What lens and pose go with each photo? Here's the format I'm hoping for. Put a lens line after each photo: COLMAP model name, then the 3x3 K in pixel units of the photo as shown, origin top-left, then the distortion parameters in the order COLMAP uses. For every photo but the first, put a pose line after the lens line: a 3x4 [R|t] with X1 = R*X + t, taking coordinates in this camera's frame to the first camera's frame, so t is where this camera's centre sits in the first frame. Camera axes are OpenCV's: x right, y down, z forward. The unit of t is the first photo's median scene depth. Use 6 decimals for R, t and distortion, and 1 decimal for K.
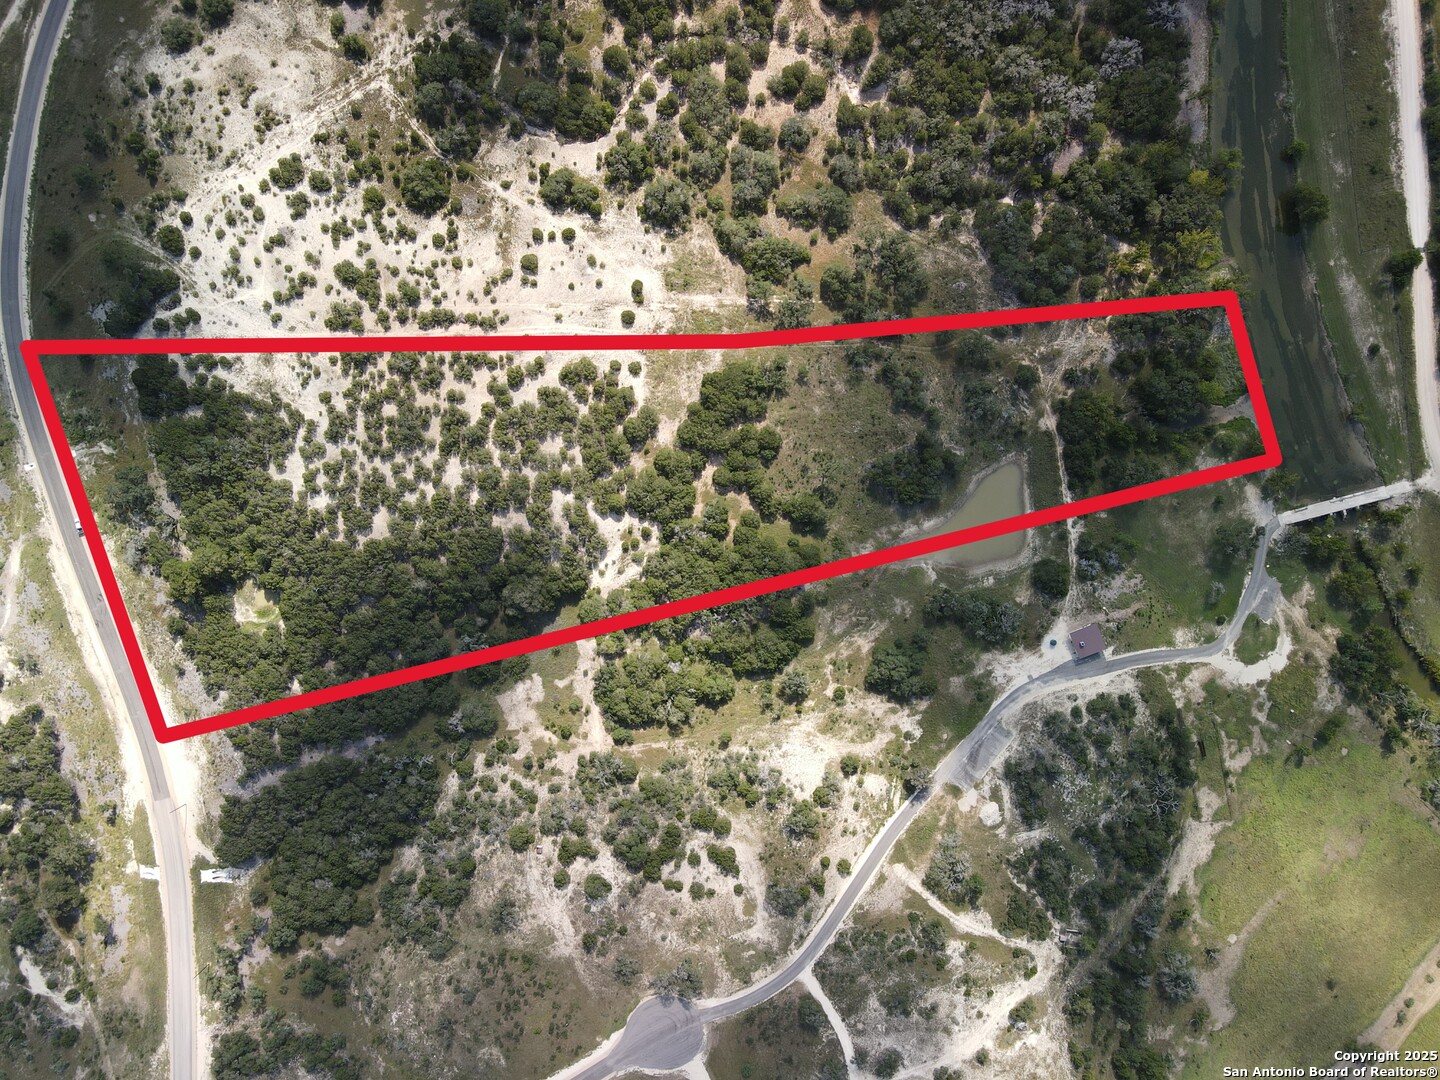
lens RADIAL K [[1060.4, 0, 717.2], [0, 1060.4, 541.1], [0, 0, 1]] dist [0.008013, 0.008538]
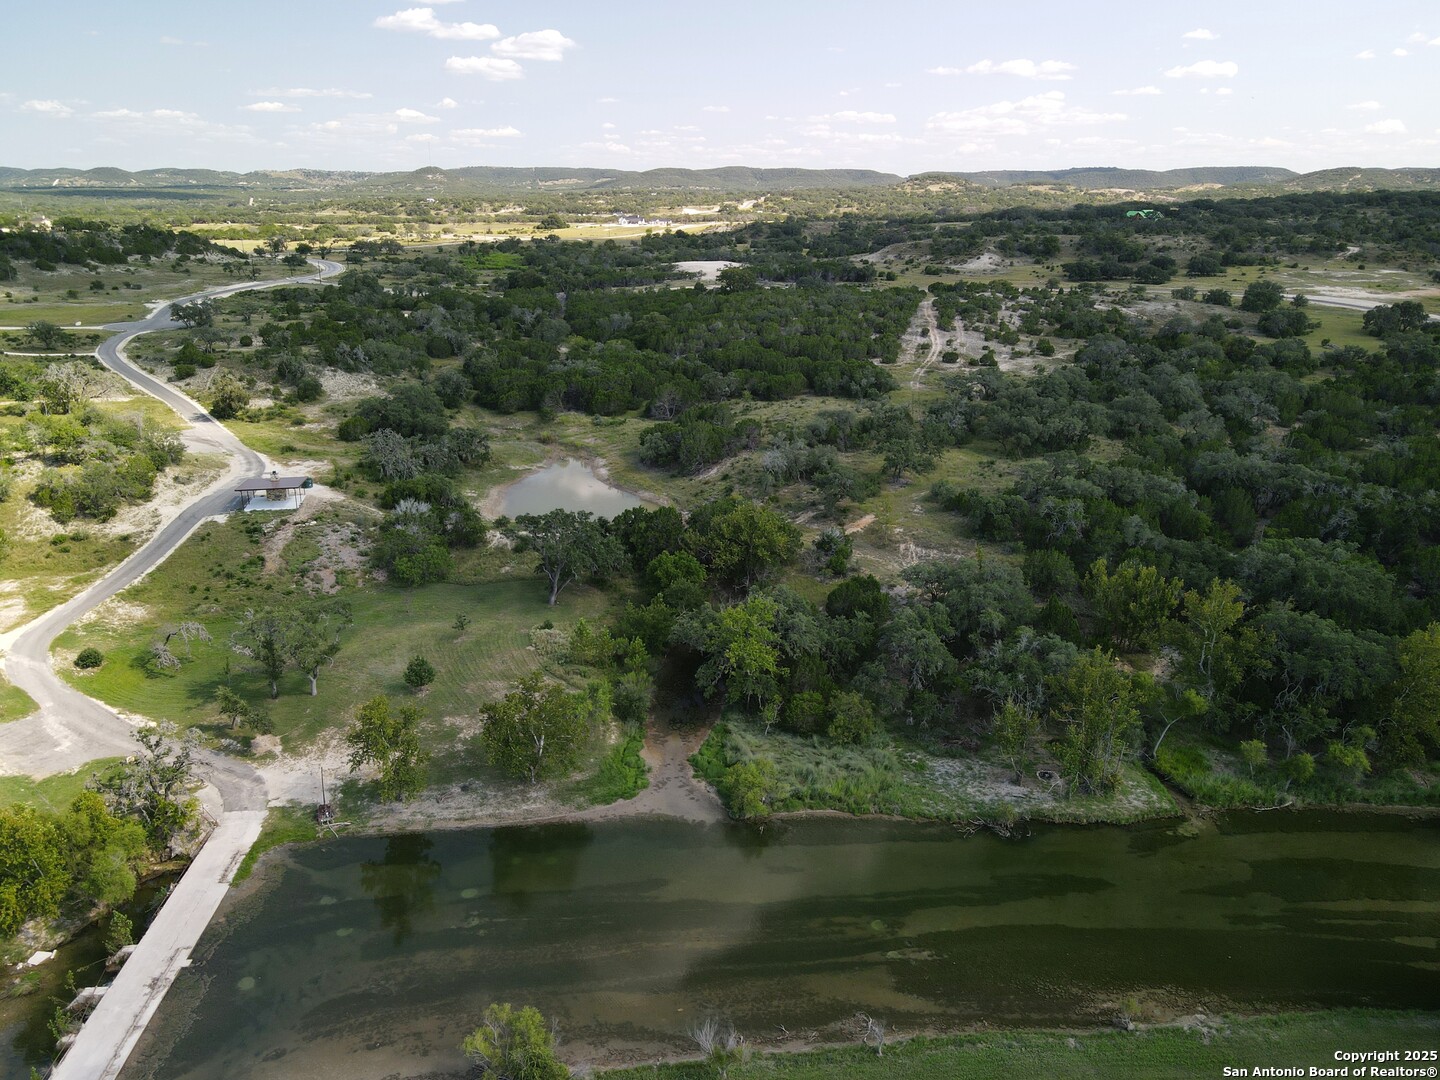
lens RADIAL K [[1060.4, 0, 717.7], [0, 1060.4, 540.3], [0, 0, 1]] dist [0.008013, 0.008538]
pose [[-0.192042, 0.299899, -0.934441, 0.761241], [-0.980830, -0.090729, 0.172457, -0.185380], [-0.033061, 0.949647, 0.311574, 0.866873]]
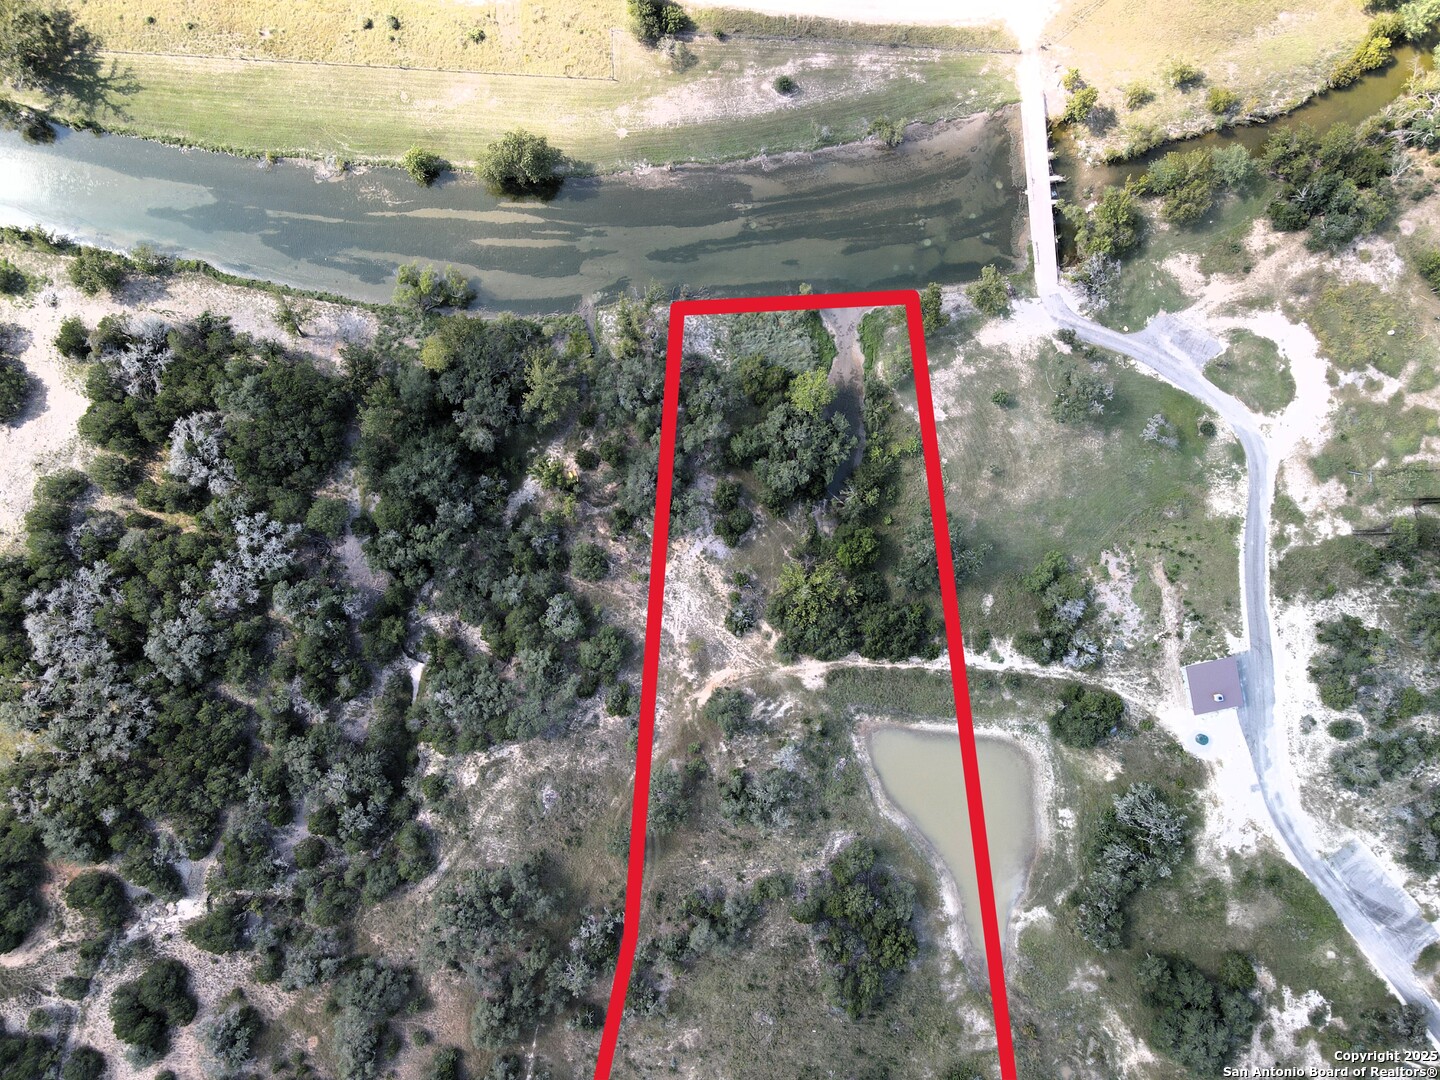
lens RADIAL K [[1060.4, 0, 706.4], [0, 1060.4, 534.6], [0, 0, 1]] dist [0.008013, 0.008538]
pose [[0.177208, -0.984126, -0.009654, 0.384237], [0.984057, 0.177330, -0.013653, -0.174542], [0.015148, -0.007080, 0.999860, 0.437743]]
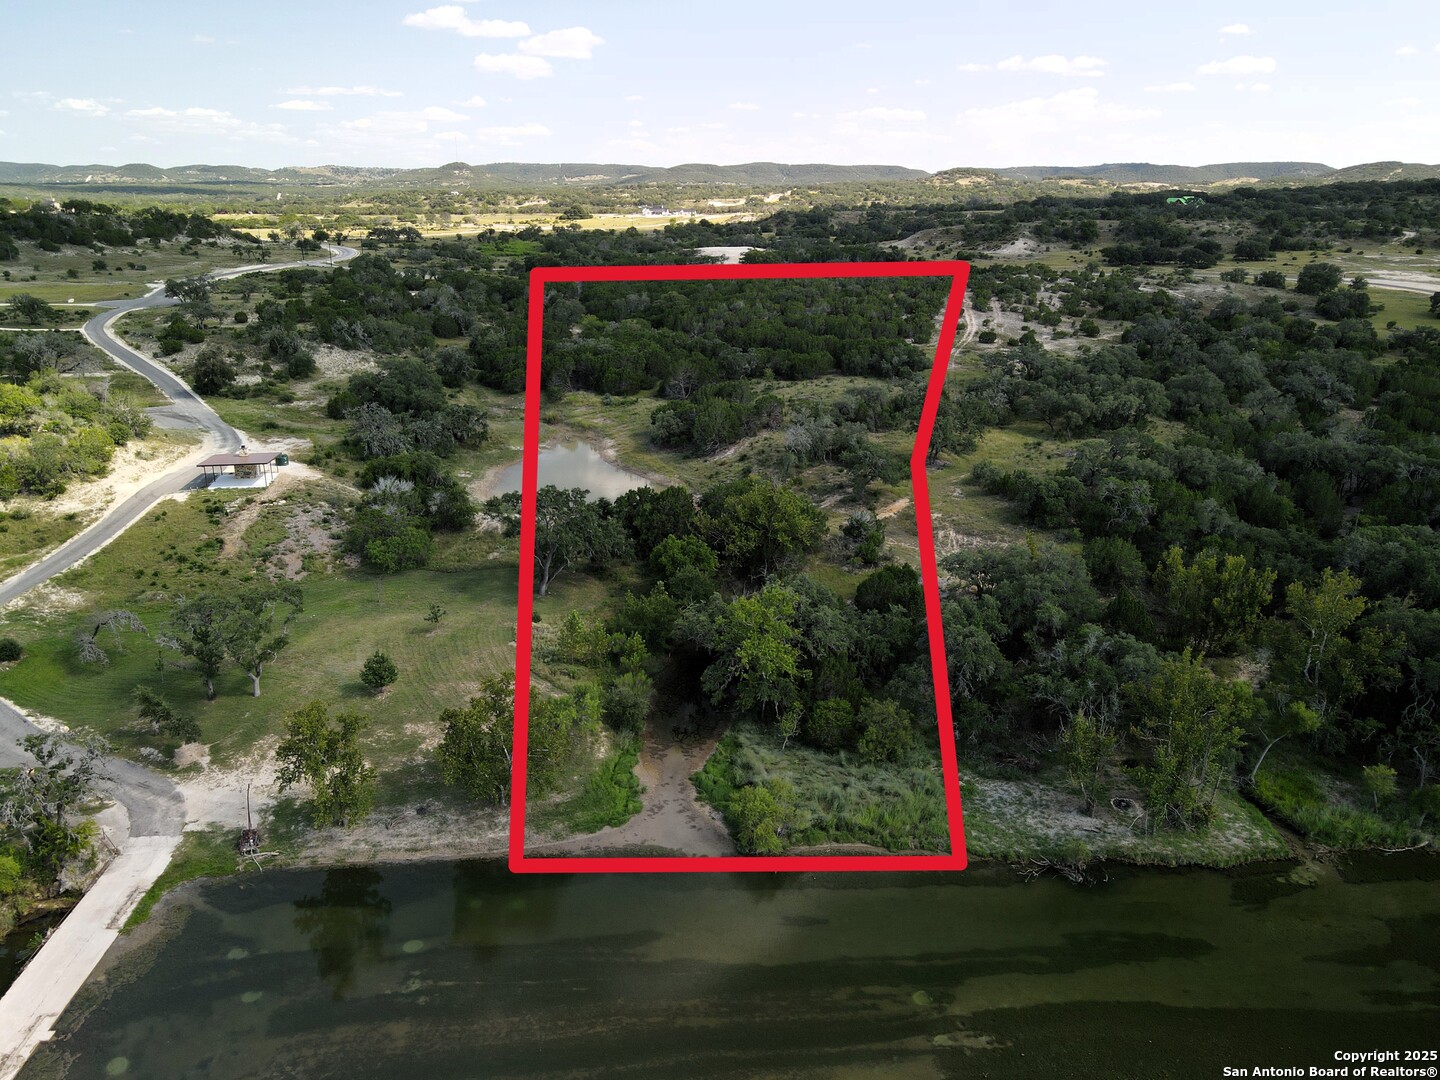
lens RADIAL K [[1060.4, 0, 717.0], [0, 1060.4, 542.8], [0, 0, 1]] dist [0.008013, 0.008538]
pose [[-0.216100, 0.302222, -0.928419, 0.714976], [-0.975816, -0.098924, 0.194931, -0.180654], [-0.032930, 0.948091, 0.316290, 0.887357]]
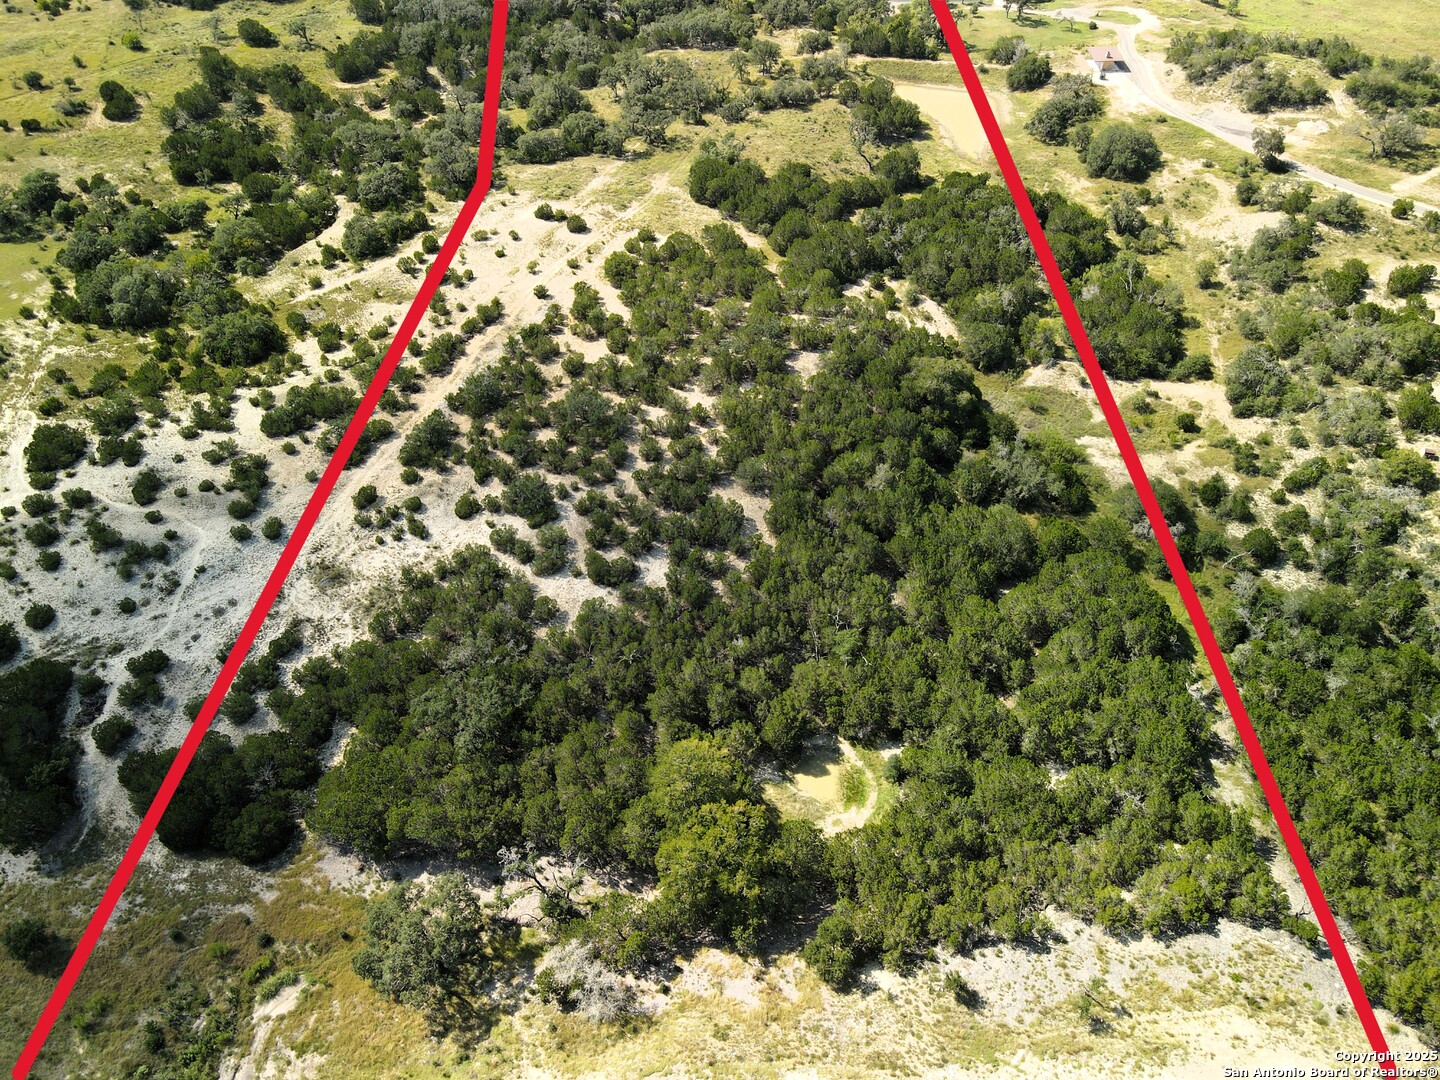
lens RADIAL K [[1060.4, 0, 726.9], [0, 1060.4, 541.7], [0, 0, 1]] dist [0.008013, 0.008538]
pose [[0.328198, -0.661553, 0.674265, -0.655905], [0.944201, 0.208771, -0.254754, 0.106510], [0.027766, 0.720251, 0.693158, 0.653116]]
